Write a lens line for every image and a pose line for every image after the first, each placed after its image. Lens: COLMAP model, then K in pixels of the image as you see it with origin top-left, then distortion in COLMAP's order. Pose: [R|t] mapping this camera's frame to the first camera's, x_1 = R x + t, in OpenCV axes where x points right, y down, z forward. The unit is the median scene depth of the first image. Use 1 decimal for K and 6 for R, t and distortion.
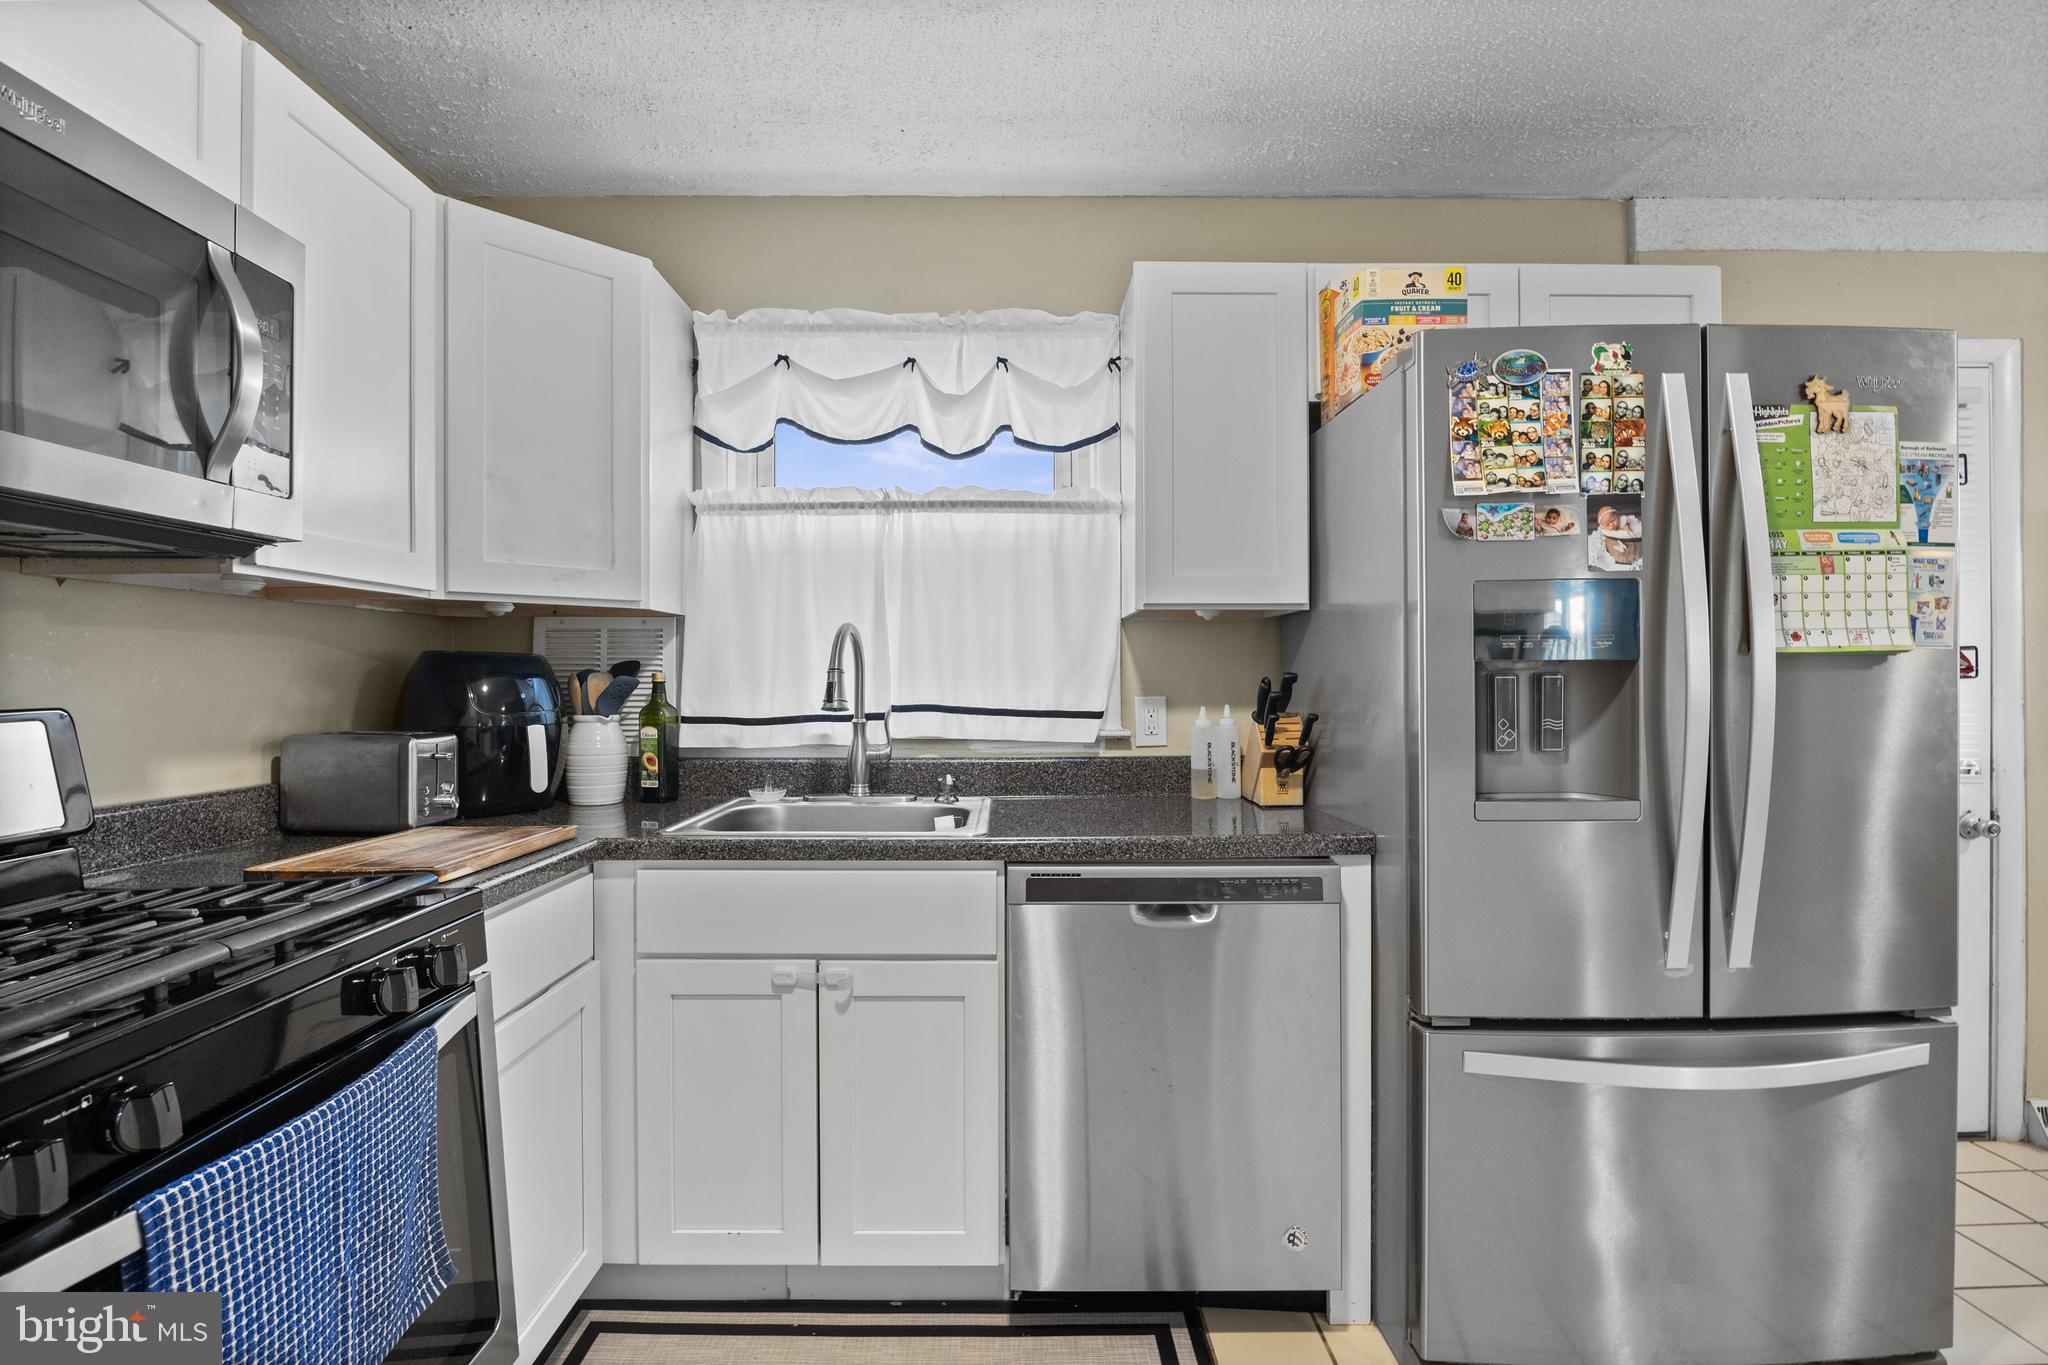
lens RADIAL K [[1017.1, 0, 1023.6], [0, 1017.1, 689.4], [0, 0, 1]] dist [-0.002329, -0.000216]
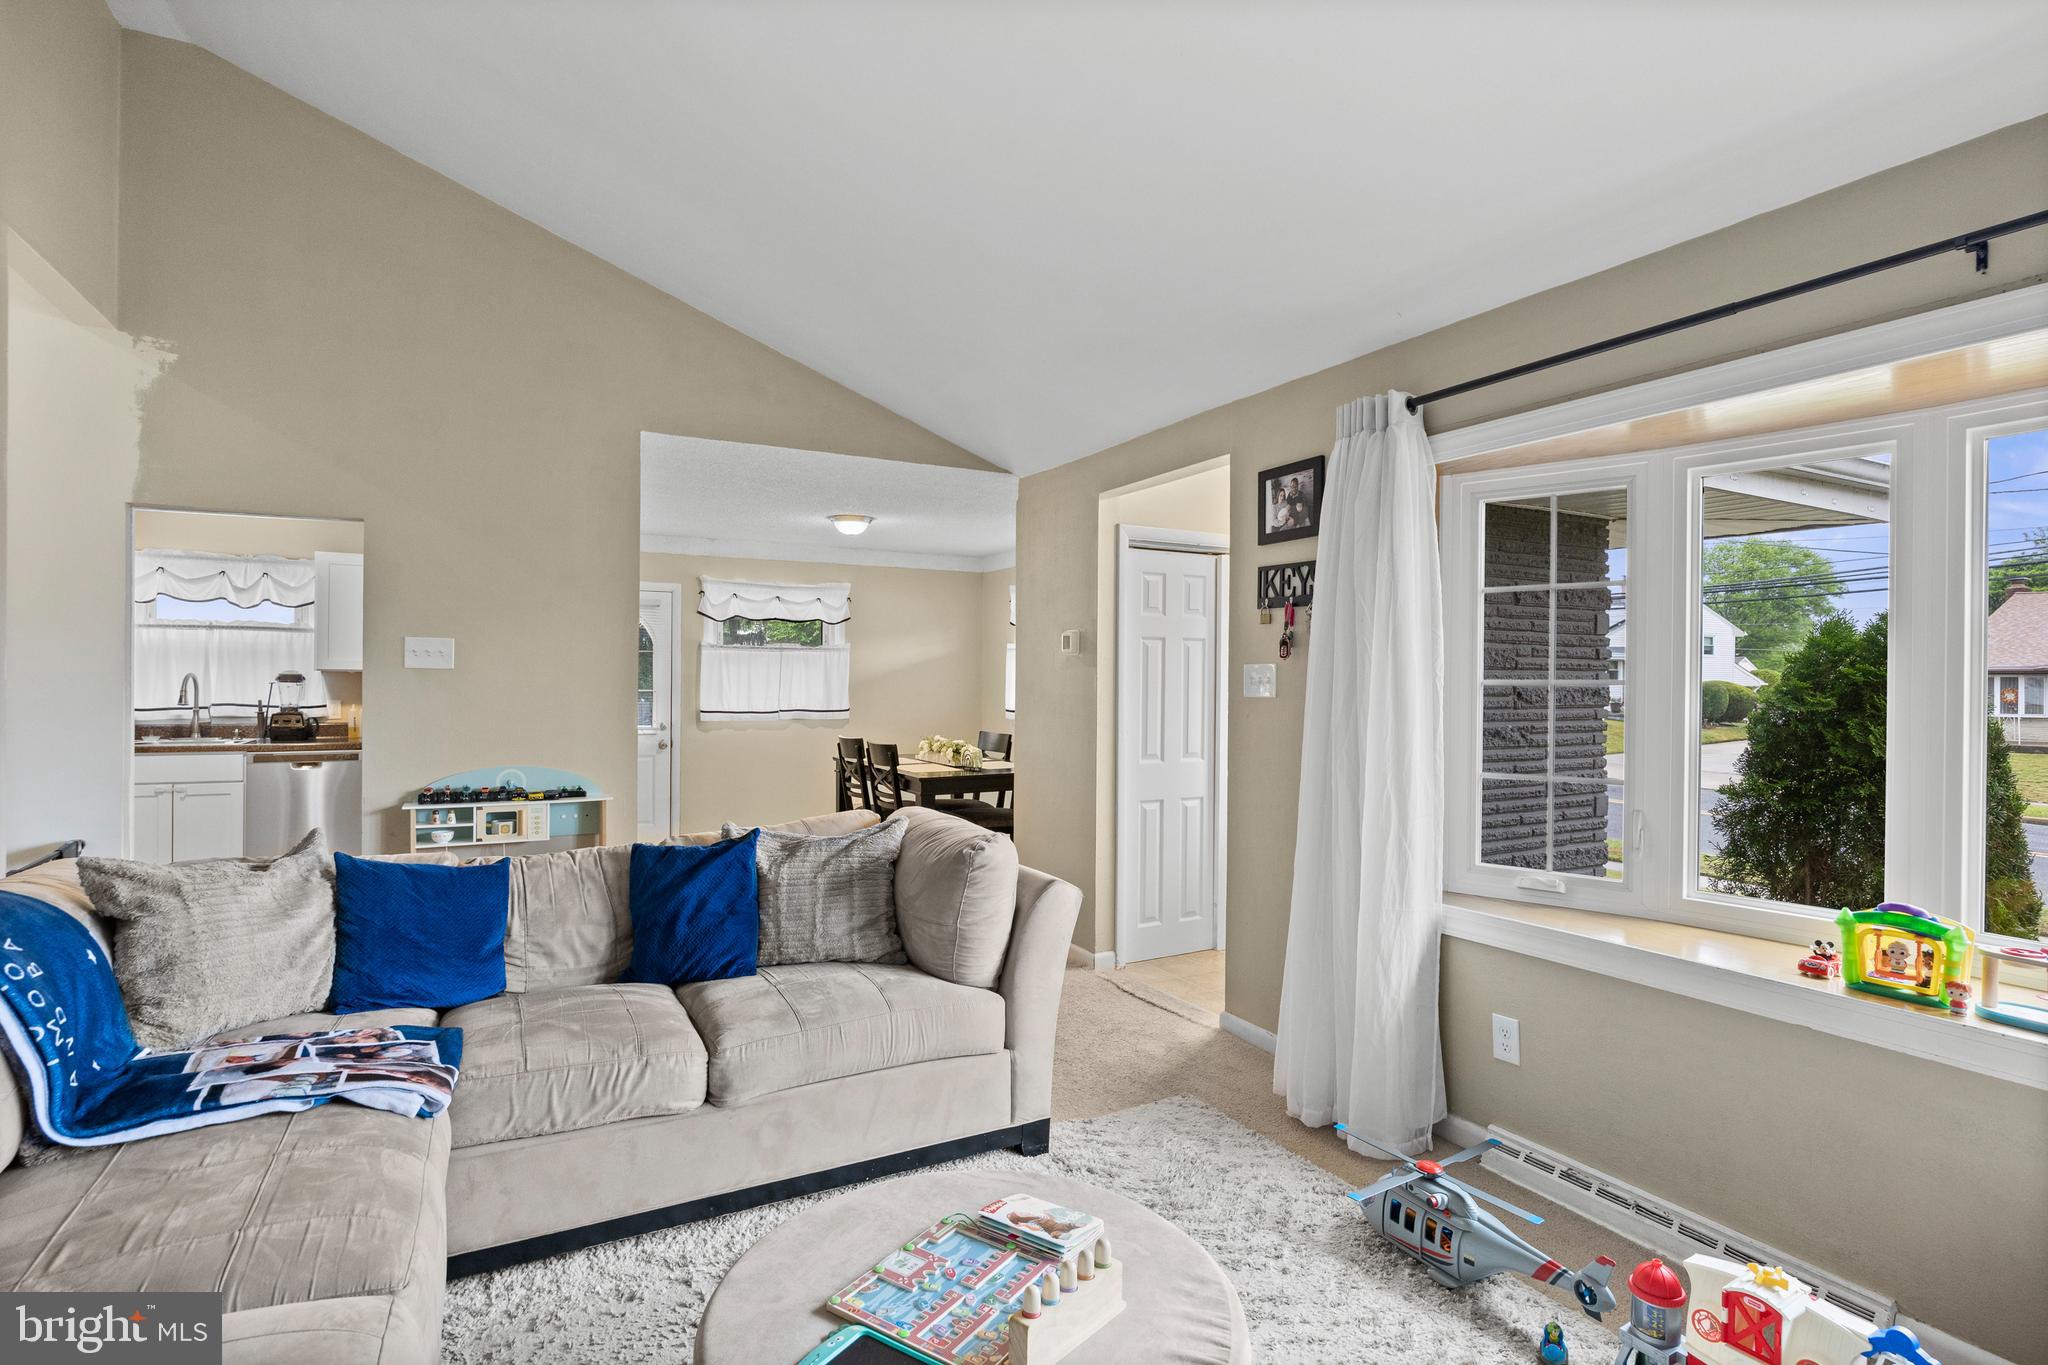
lens RADIAL K [[1017.1, 0, 1021.4], [0, 1017.1, 683.9], [0, 0, 1]] dist [-0.002329, -0.000216]
pose [[0.885746, 0.013594, 0.463971, 0.509822], [-0.016835, 0.999854, 0.002844, -0.078736], [-0.463864, -0.010331, 0.885846, -2.314777]]
